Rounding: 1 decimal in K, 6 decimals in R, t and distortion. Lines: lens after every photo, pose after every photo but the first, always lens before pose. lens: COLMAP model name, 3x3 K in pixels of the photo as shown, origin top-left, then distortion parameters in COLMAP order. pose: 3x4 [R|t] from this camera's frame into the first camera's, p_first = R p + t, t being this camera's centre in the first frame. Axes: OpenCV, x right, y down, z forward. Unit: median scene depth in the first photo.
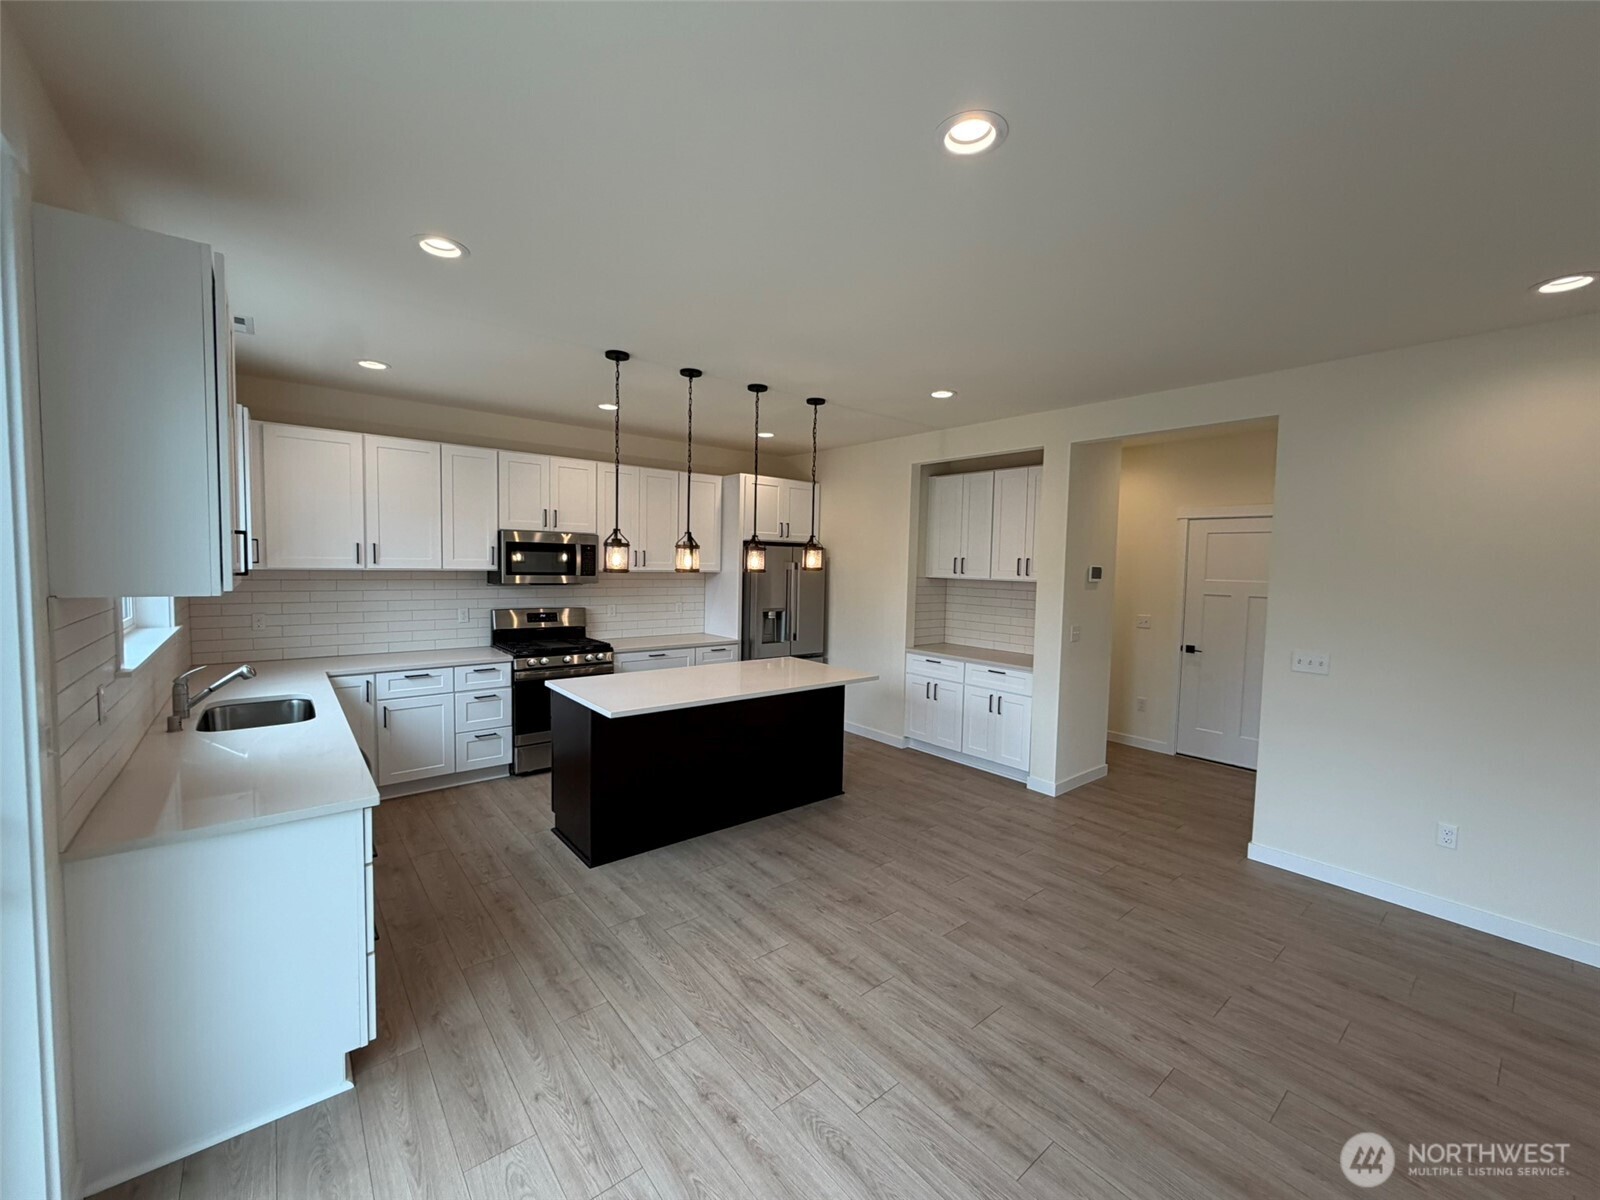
lens RADIAL K [[640.1, 0, 797.6], [0, 640.1, 601.6], [0, 0, 1]] dist [0.000594, 0.000082]
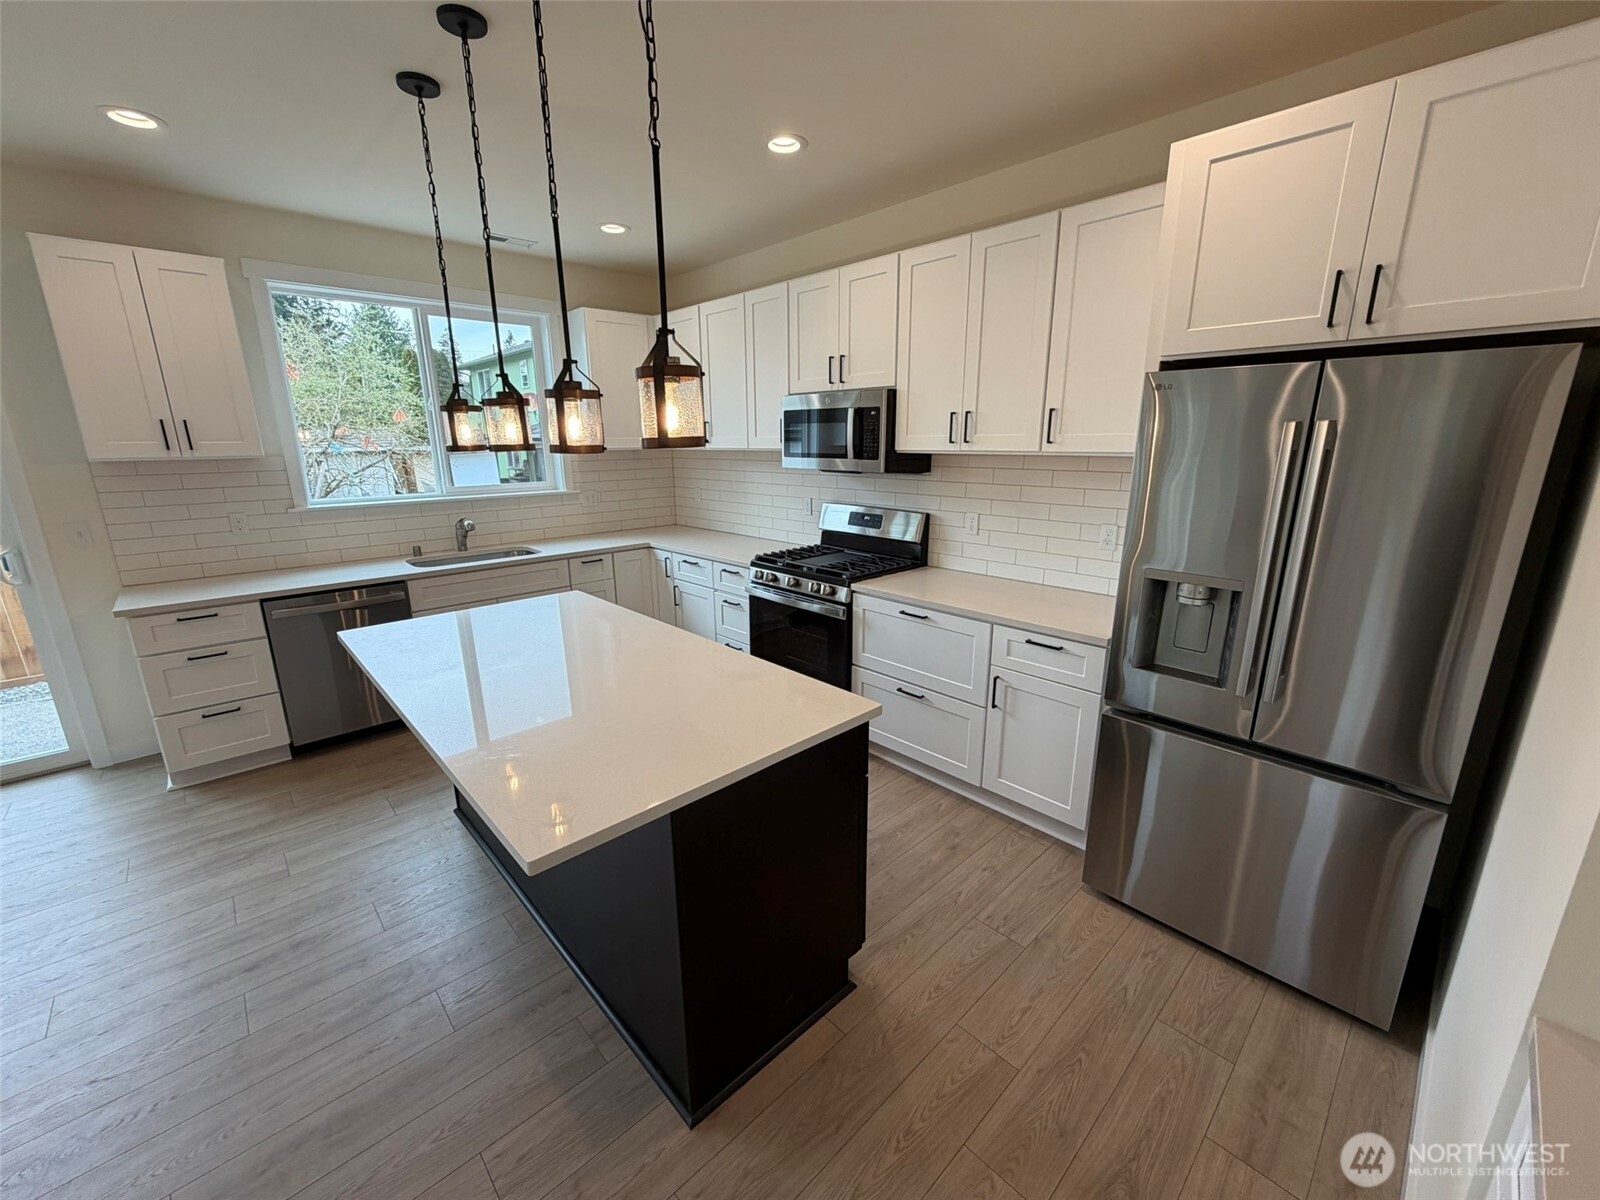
lens RADIAL K [[640.1, 0, 797.6], [0, 640.1, 601.6], [0, 0, 1]] dist [0.000594, 0.000082]
pose [[0.064943, 0.227689, -0.971566, 0.384530], [-0.054963, 0.972959, 0.224342, -0.054292], [0.996374, 0.038830, 0.075701, 1.151470]]
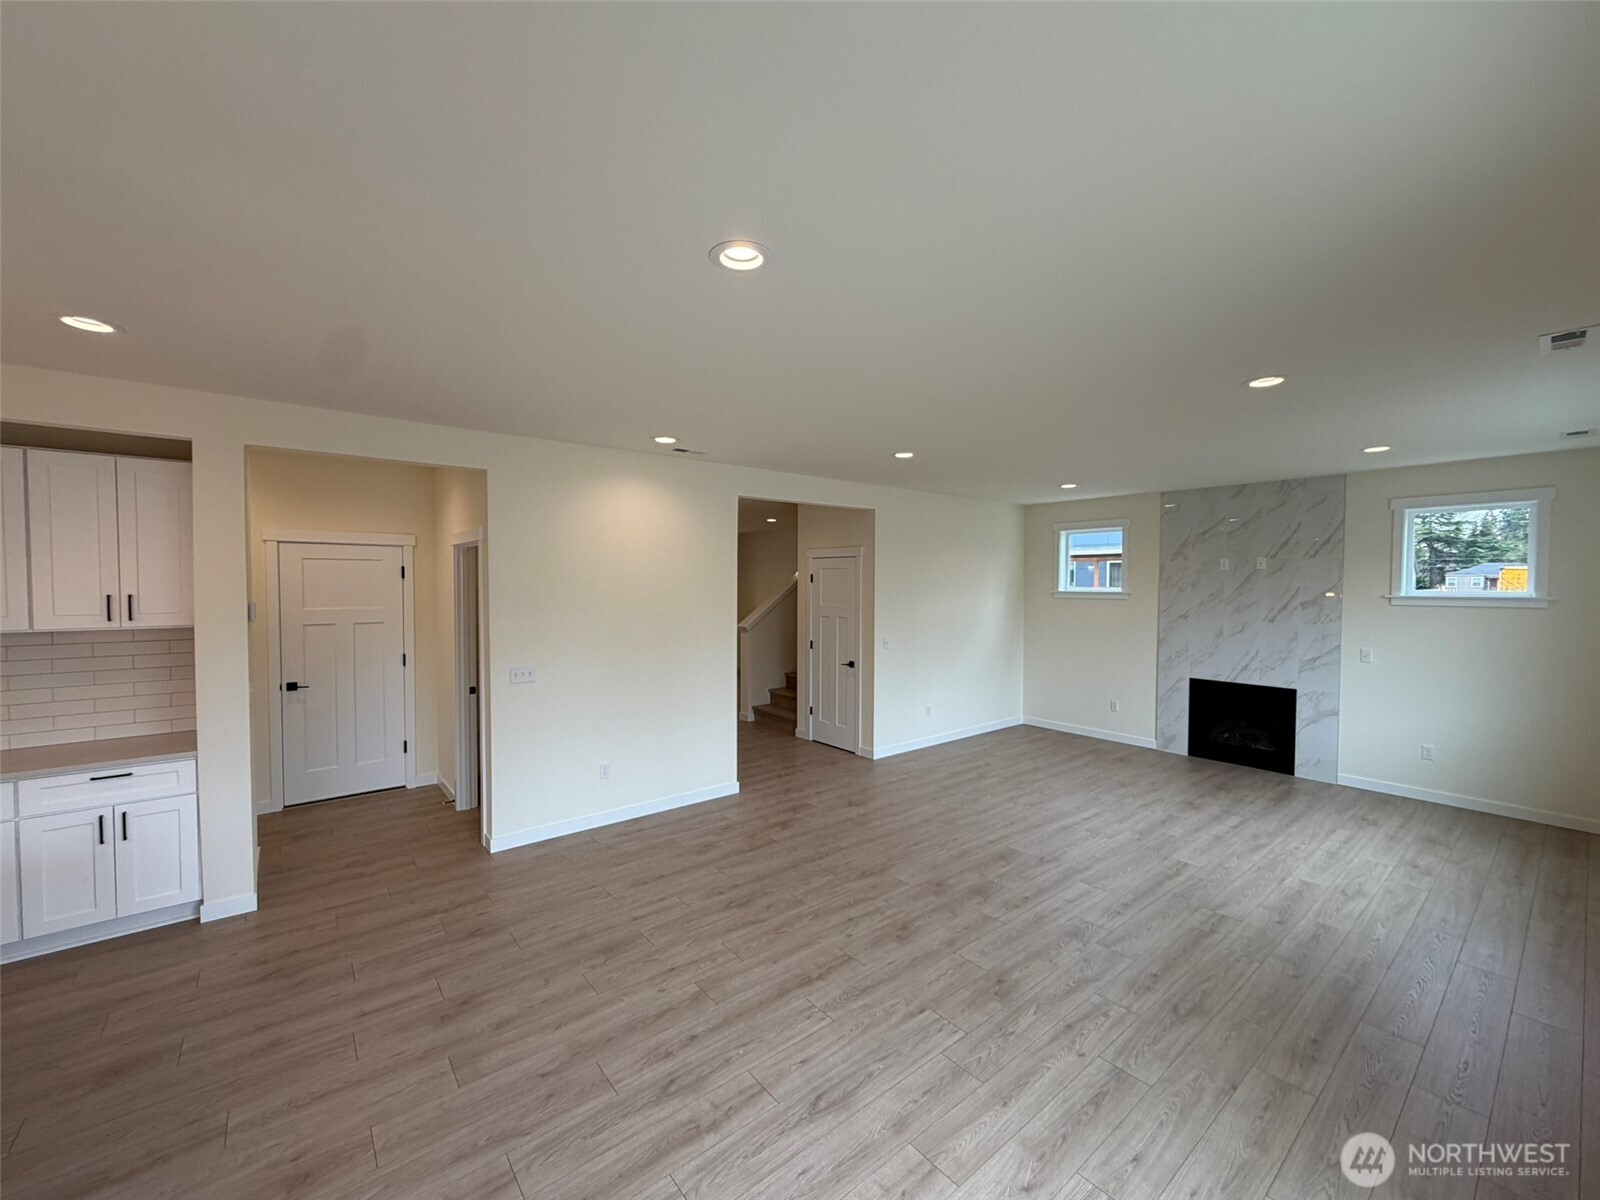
lens RADIAL K [[640.1, 0, 797.6], [0, 640.1, 601.6], [0, 0, 1]] dist [0.000594, 0.000082]
pose [[0.008674, -0.050455, 0.998689, -0.375478], [0.057330, 0.997109, 0.049877, -0.067166], [-0.998318, 0.056823, 0.011541, 0.377633]]
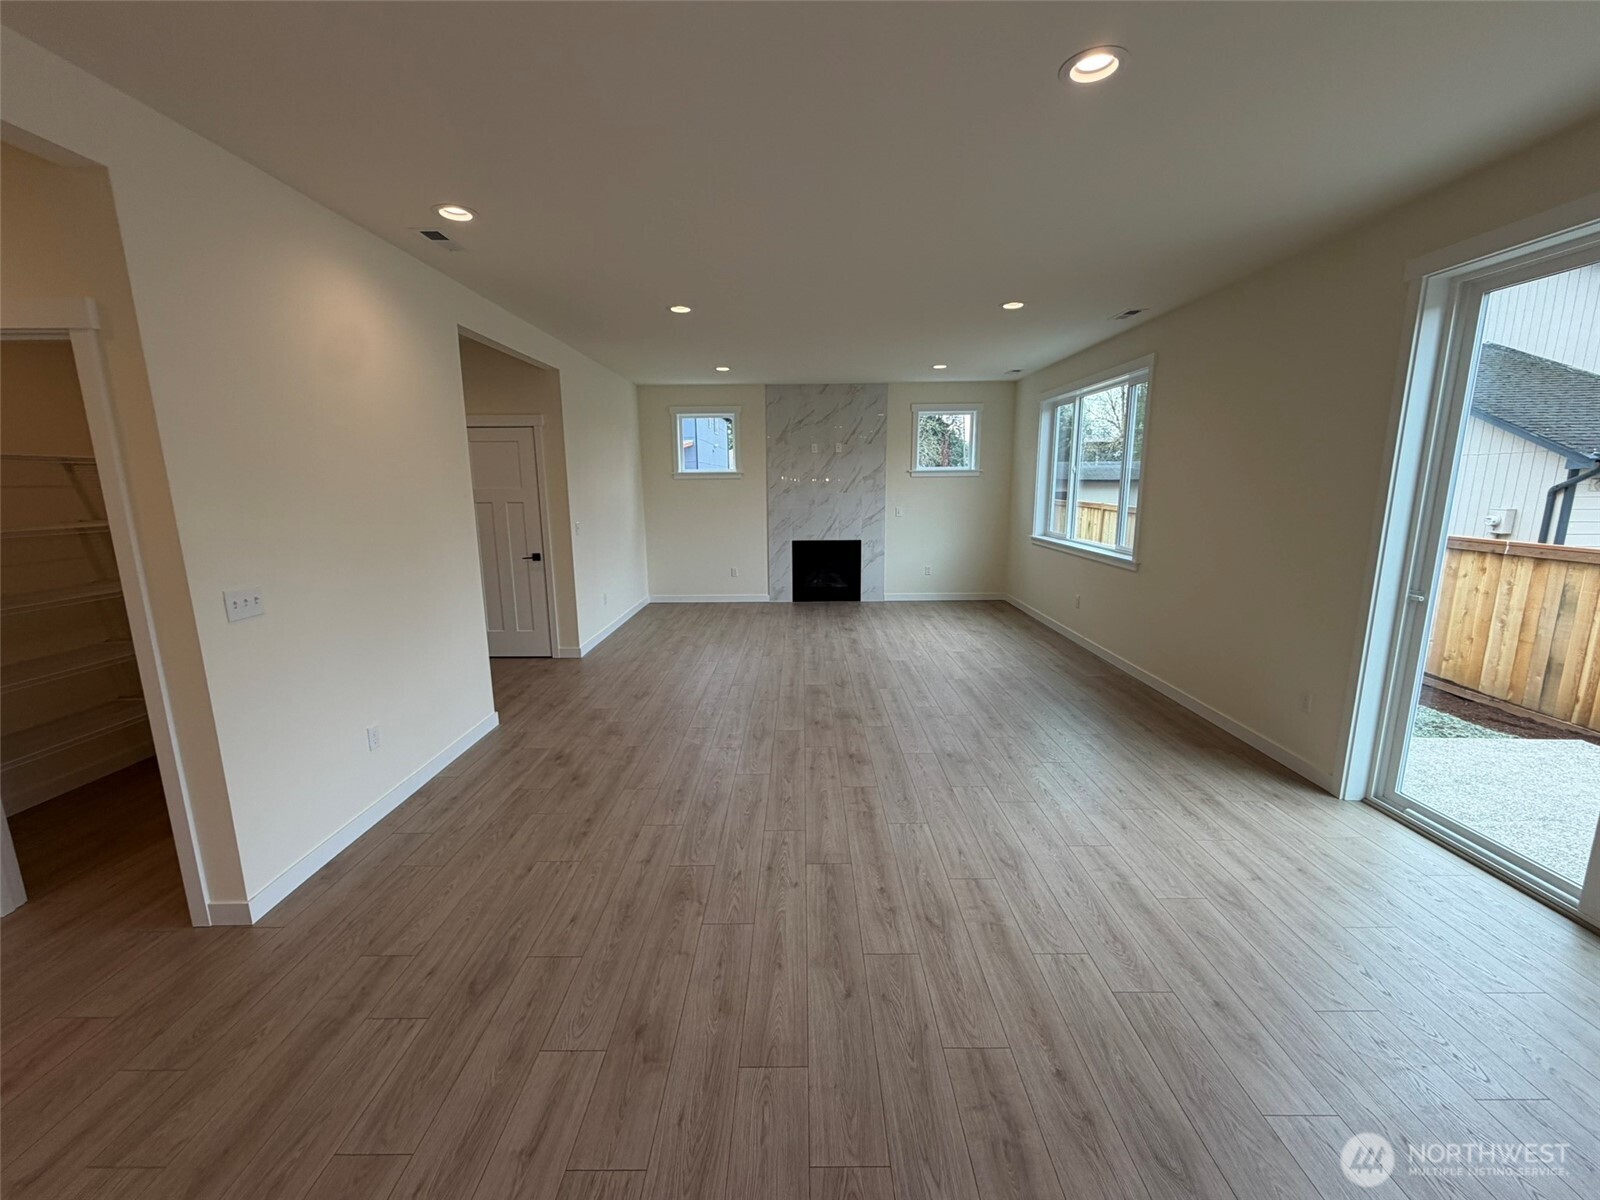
lens RADIAL K [[640.1, 0, 797.6], [0, 640.1, 601.6], [0, 0, 1]] dist [0.000594, 0.000082]
pose [[-0.768302, -0.133378, 0.626037, -0.065648], [0.031262, 0.969063, 0.244826, -0.046707], [-0.639324, 0.207671, -0.740363, 0.965250]]
